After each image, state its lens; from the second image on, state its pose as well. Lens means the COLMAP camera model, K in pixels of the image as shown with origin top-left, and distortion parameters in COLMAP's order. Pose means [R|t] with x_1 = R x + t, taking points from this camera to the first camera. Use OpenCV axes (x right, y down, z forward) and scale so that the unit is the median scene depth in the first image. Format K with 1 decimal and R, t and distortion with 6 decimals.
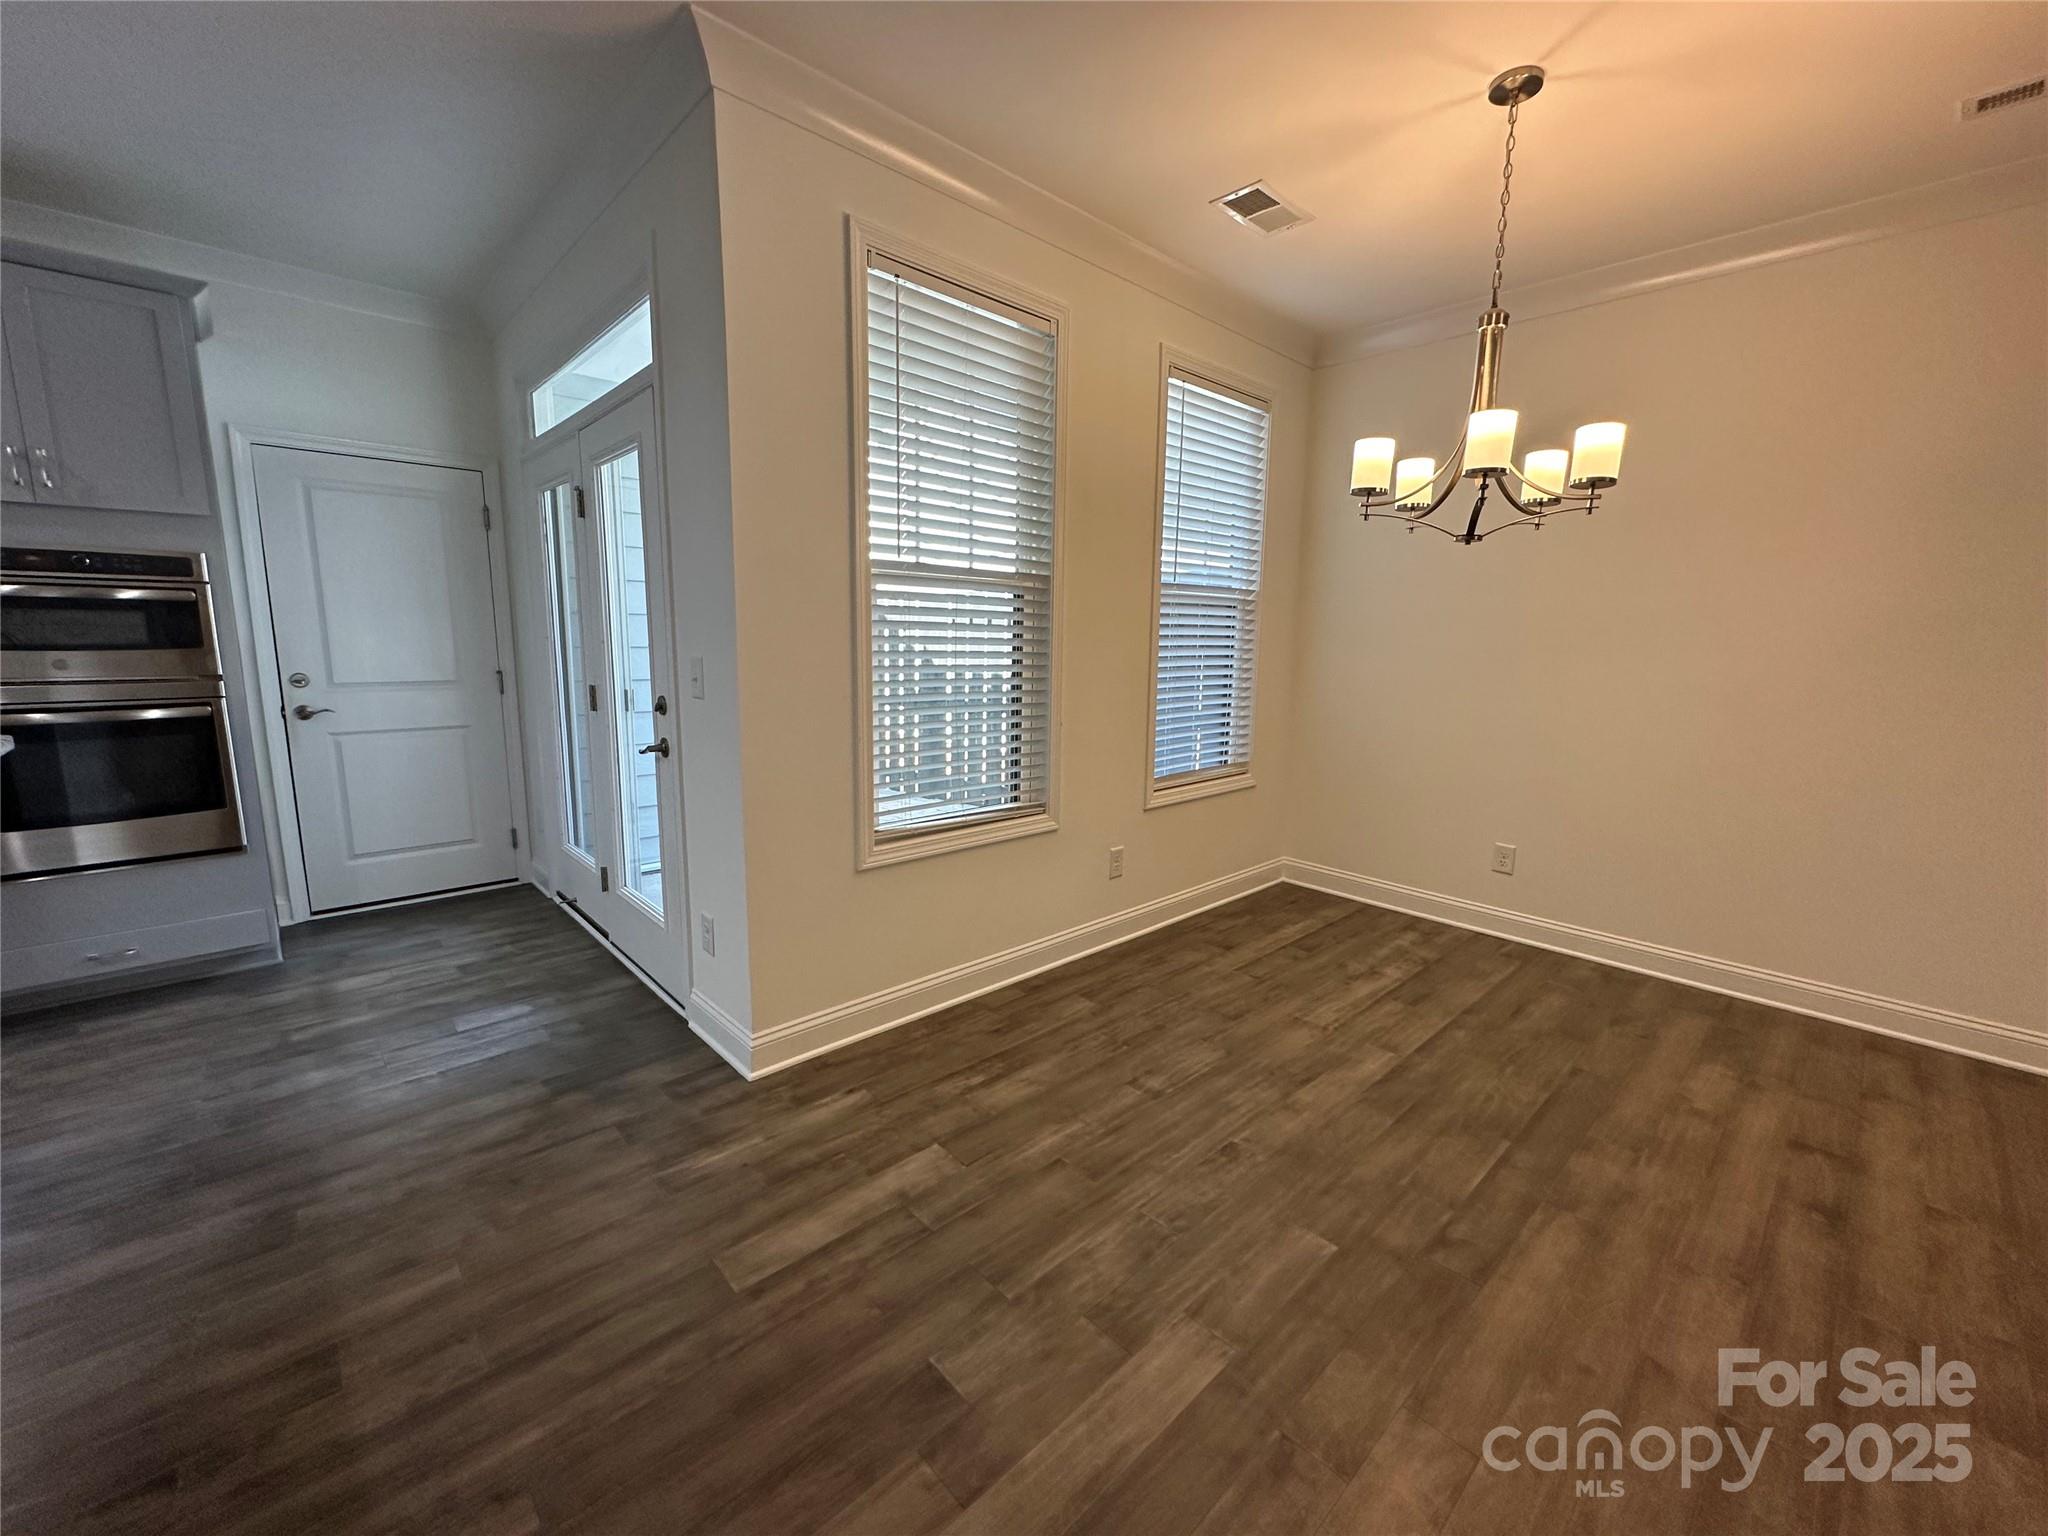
lens RADIAL K [[818.3, 0, 1026.5], [0, 818.3, 764.7], [0, 0, 1]] dist [-0.001707, 0.000307]
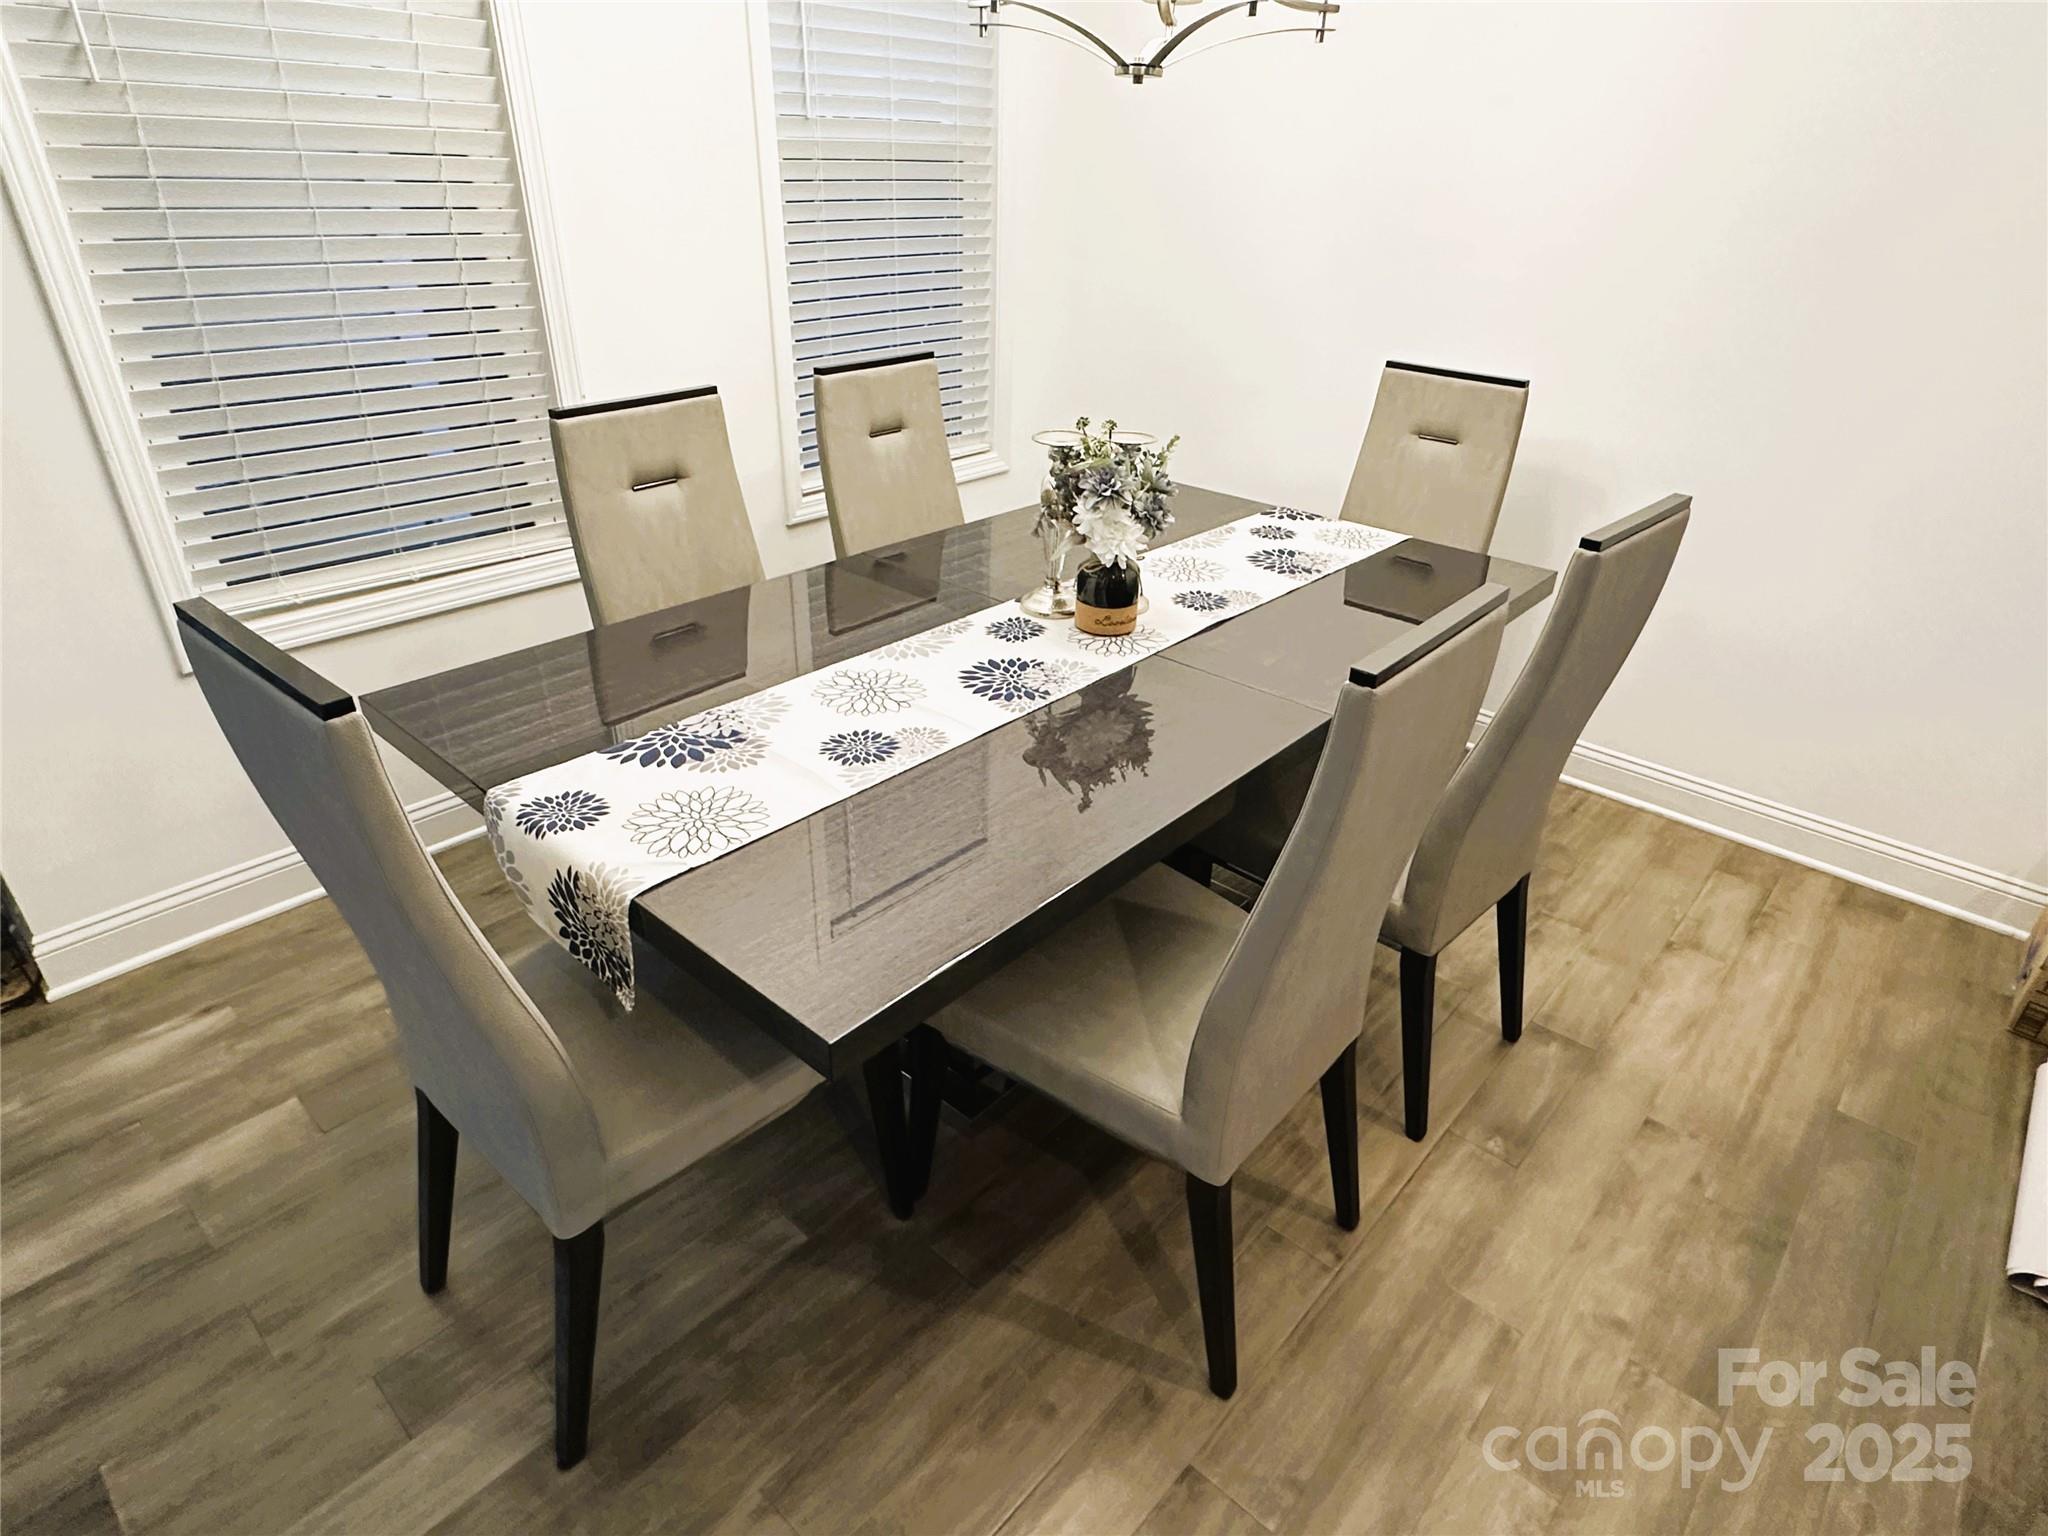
lens RADIAL K [[1120.2, 0, 1024.0], [0, 1120.2, 768.0], [0, 0, 1]] dist [0.001382, 0.000863]
pose [[0.996482, -0.029417, 0.078473, 0.384400], [0.001223, 0.941375, 0.337361, -0.093349], [-0.083797, -0.336078, 0.938099, 0.157950]]
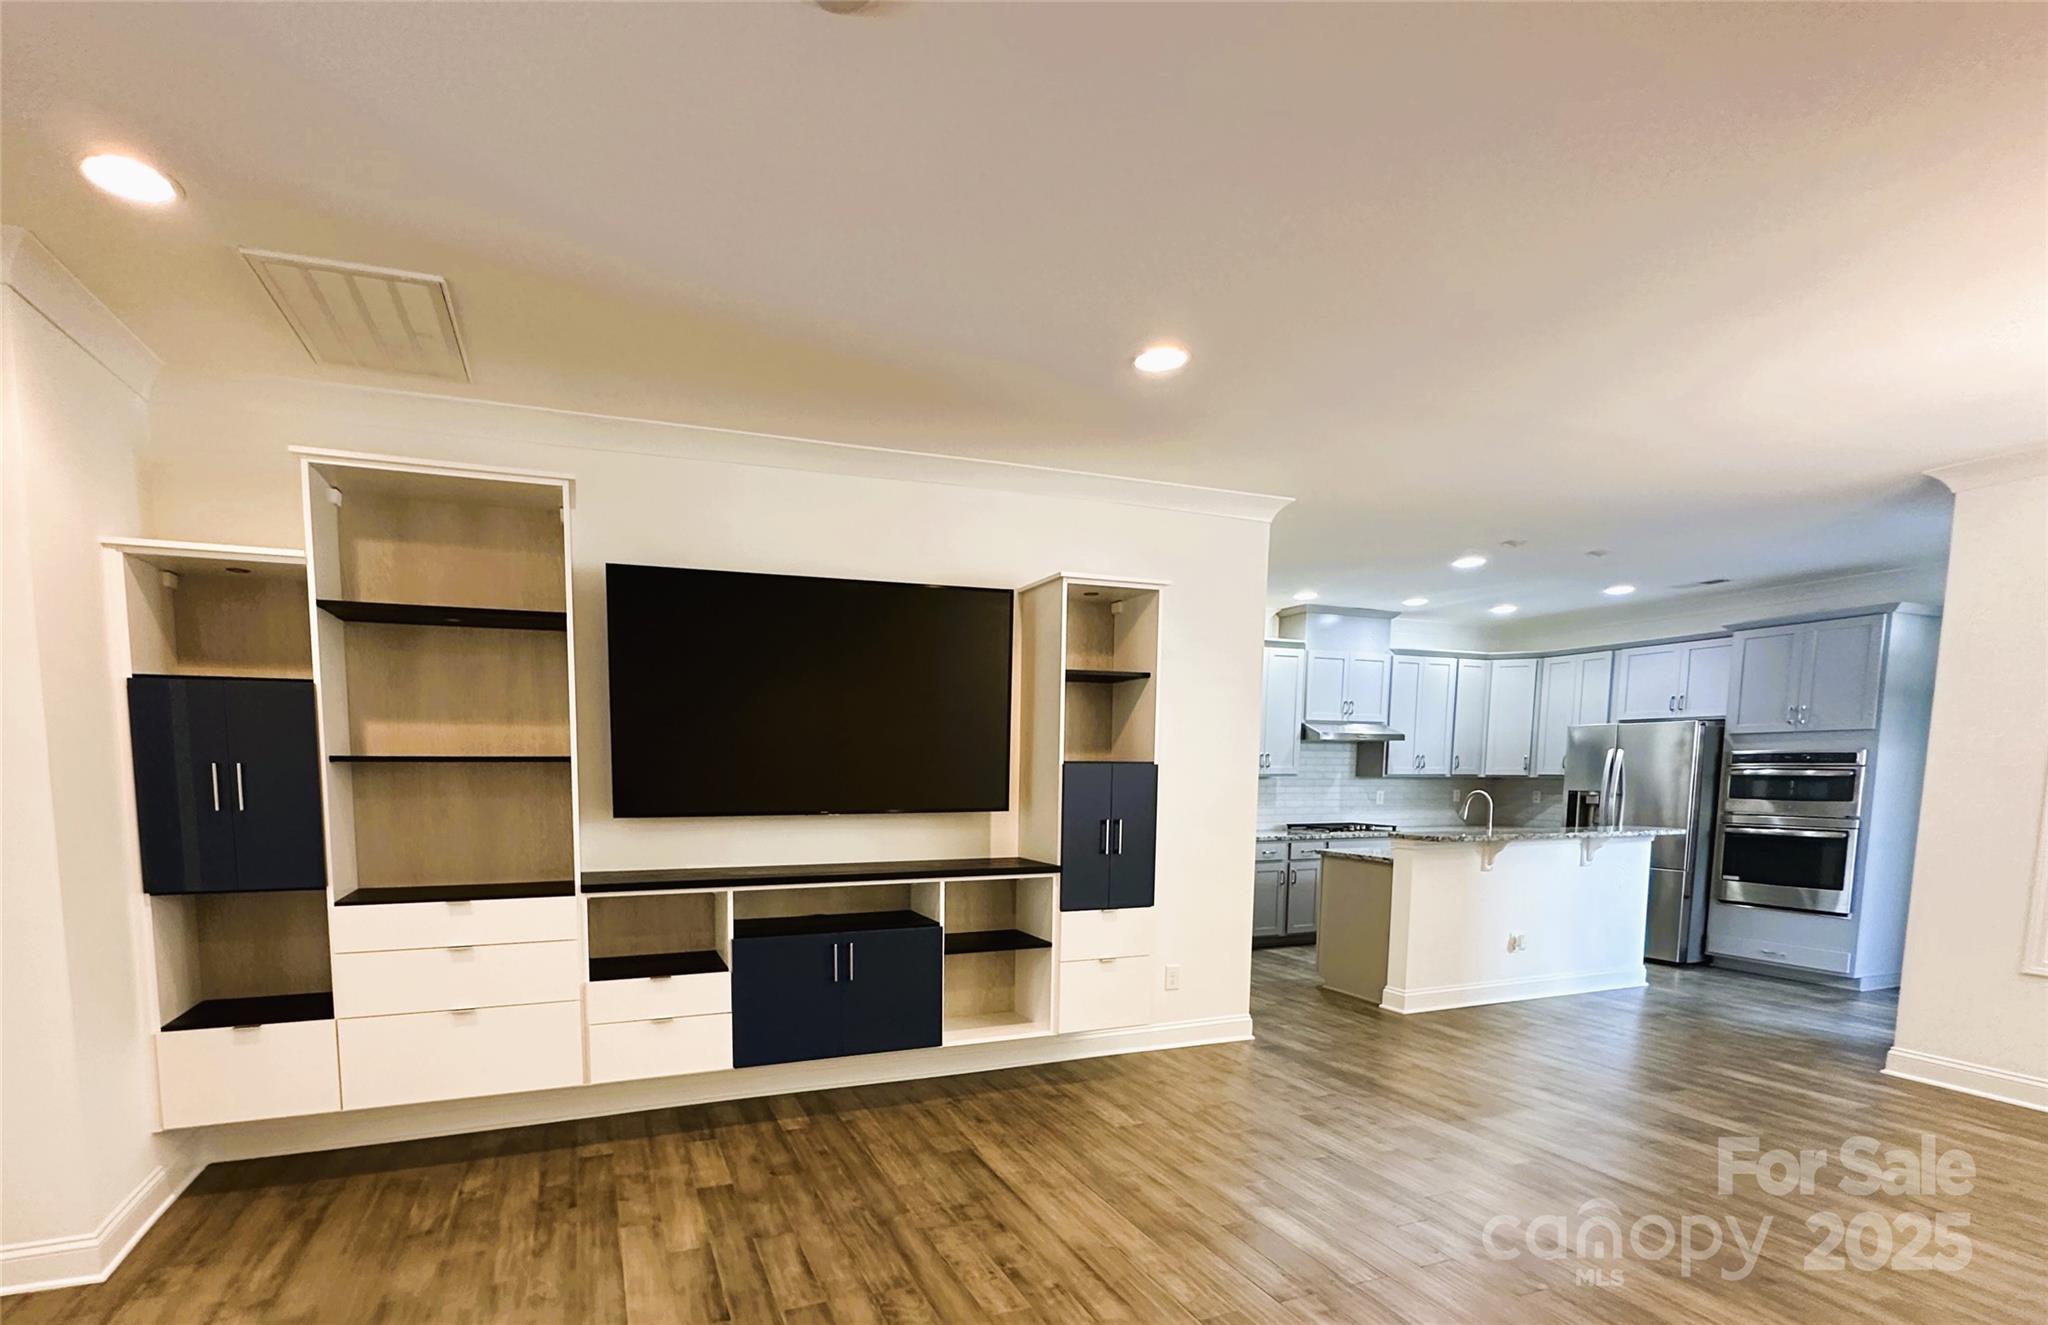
lens RADIAL K [[908.3, 0, 900.1], [0, 908.3, 856.2], [0, 0, 1]] dist [-0.005619, -0.000604]
pose [[-0.406340, 0.072078, -0.910875, 2.056773], [-0.153705, 0.977286, 0.145901, 0.009023], [0.900701, 0.199291, -0.386031, -0.123695]]
